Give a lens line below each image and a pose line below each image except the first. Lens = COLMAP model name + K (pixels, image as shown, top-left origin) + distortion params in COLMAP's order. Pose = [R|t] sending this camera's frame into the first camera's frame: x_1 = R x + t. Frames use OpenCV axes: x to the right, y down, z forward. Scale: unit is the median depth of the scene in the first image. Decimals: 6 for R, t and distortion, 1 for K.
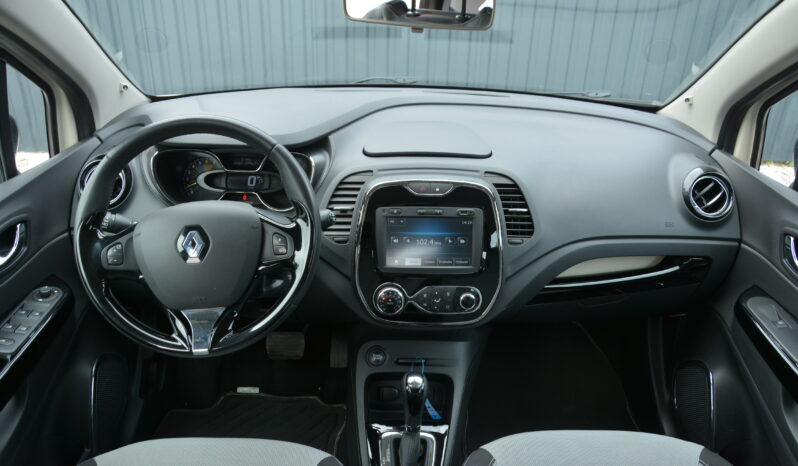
lens RADIAL K [[619.5, 0, 398.7], [0, 619.5, 240.3], [0, 0, 1]] dist [-0.056107, 0.013451]
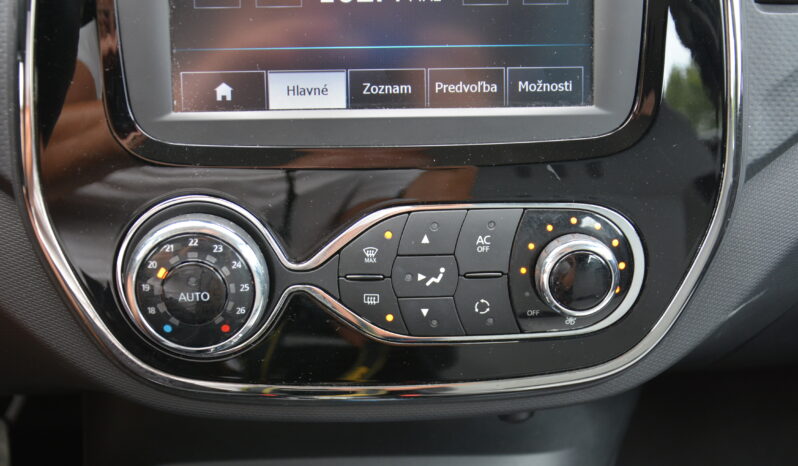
lens RADIAL K [[1104.7, 0, 394.8], [0, 1104.7, 237.8], [0, 0, 1]] dist [-0.007309, 0.000000]
pose [[0.998647, -0.031360, 0.041473, 0.035106], [0.030923, 0.999460, 0.011139, 0.078277], [-0.041800, -0.009841, 0.999078, 0.624231]]
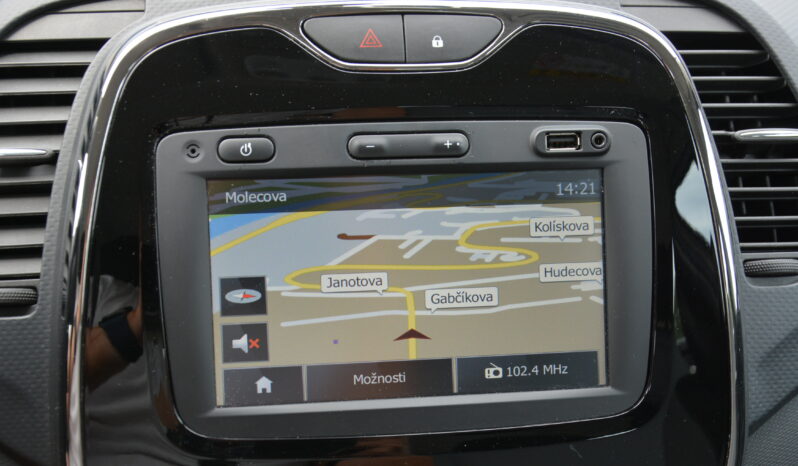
lens RADIAL K [[1104.7, 0, 400.3], [0, 1104.7, 238.9], [0, 0, 1]] dist [-0.007309, 0.000000]
pose [[0.992351, -0.049423, 0.113122, 0.002290], [0.058531, 0.995181, -0.078663, 0.016282], [-0.108689, 0.084683, 0.990462, 0.601985]]
